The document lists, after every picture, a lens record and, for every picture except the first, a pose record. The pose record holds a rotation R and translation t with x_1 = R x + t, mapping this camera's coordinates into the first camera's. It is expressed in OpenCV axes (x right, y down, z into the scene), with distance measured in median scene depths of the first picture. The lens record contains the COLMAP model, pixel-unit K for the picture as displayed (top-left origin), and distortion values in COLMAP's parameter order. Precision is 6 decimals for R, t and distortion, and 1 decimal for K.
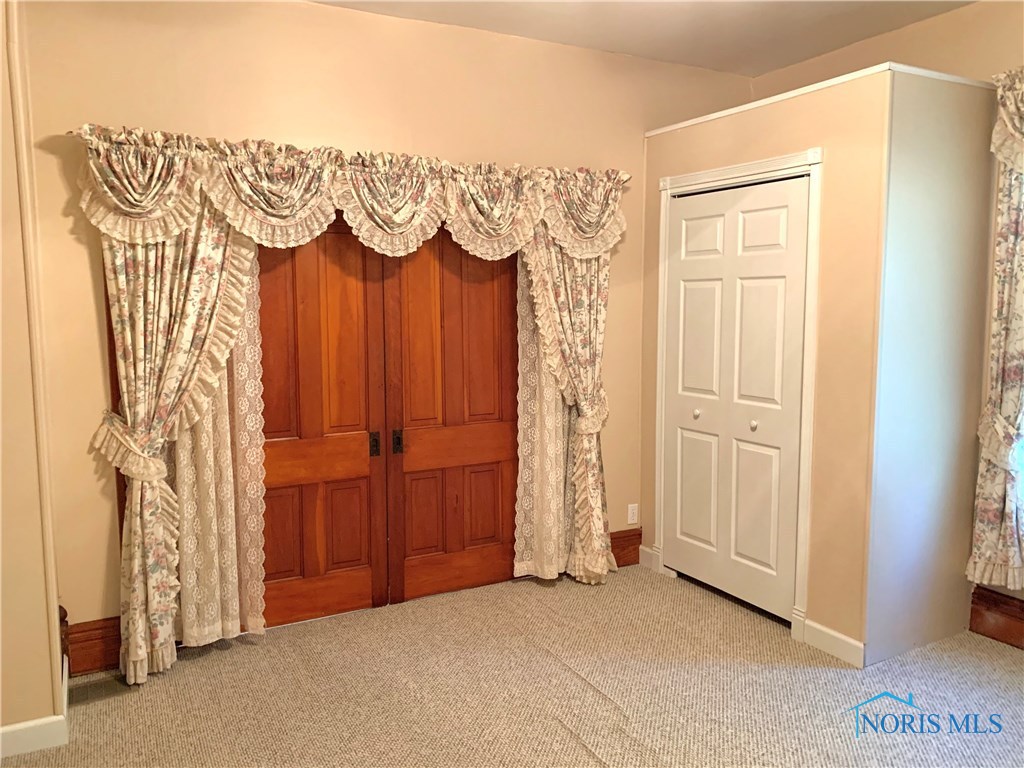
lens RADIAL K [[771.5, 0, 503.9], [0, 771.5, 383.8], [0, 0, 1]] dist [0.048671, -0.079027]
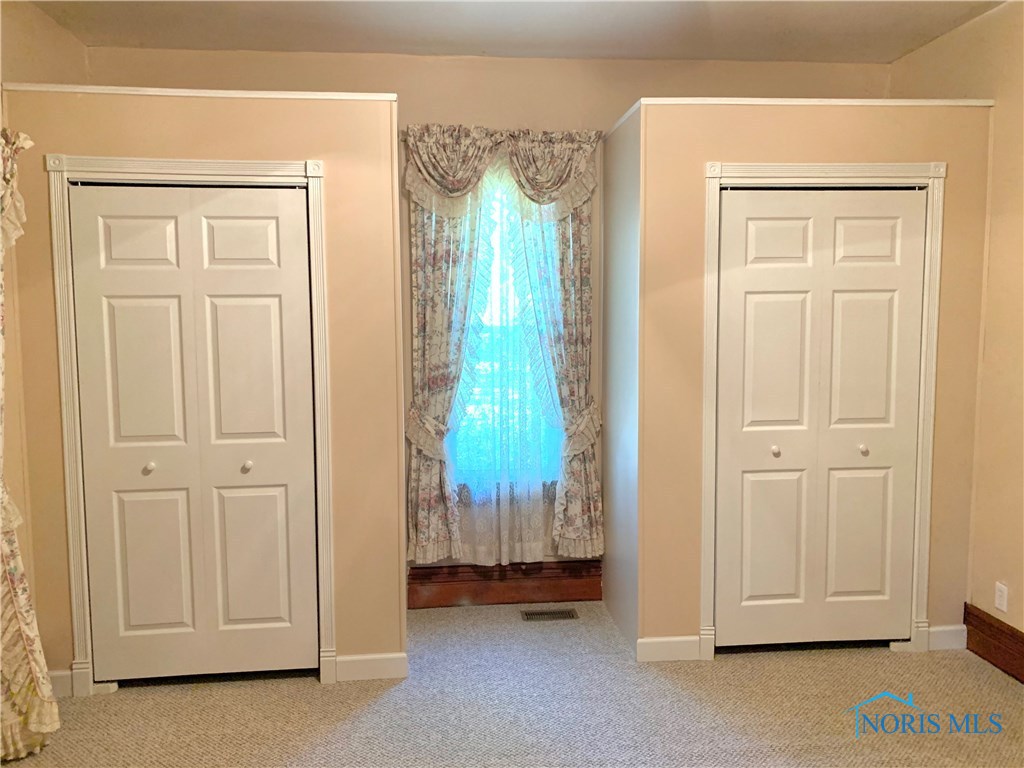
lens RADIAL K [[771.5, 0, 505.7], [0, 771.5, 377.9], [0, 0, 1]] dist [0.048671, -0.079027]
pose [[0.375956, -0.079325, 0.923236, -0.362227], [0.107721, 0.993315, 0.041481, -0.049158], [-0.920355, 0.083857, 0.381988, 0.399688]]
